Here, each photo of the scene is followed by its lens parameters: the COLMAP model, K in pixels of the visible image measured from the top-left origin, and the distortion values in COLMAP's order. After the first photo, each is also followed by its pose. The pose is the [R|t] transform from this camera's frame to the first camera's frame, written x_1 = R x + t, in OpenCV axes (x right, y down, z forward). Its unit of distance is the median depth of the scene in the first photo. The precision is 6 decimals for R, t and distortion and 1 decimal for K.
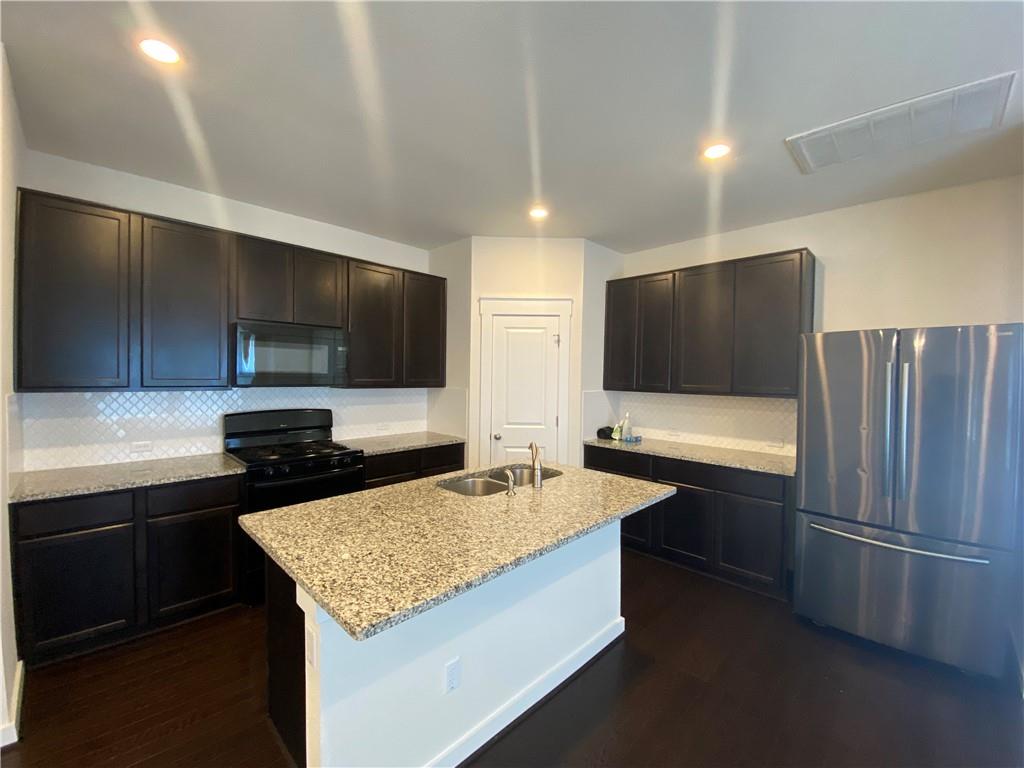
lens RADIAL K [[424.4, 0, 512.0], [0, 424.4, 384.0], [0, 0, 1]] dist [0.023380, -0.024809]
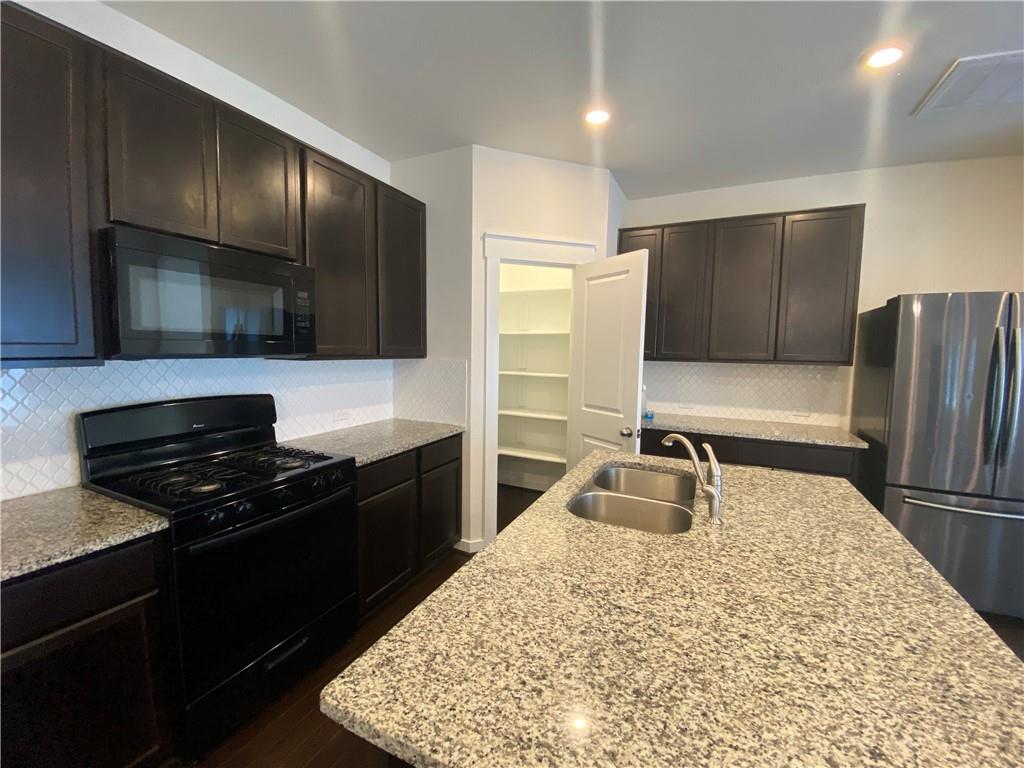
lens RADIAL K [[424.4, 0, 512.0], [0, 424.4, 384.0], [0, 0, 1]] dist [0.023380, -0.024809]
pose [[0.945653, -0.029724, 0.323816, -0.342190], [0.007019, 0.997447, 0.071060, 0.002675], [-0.325102, -0.064926, 0.943448, 0.345089]]
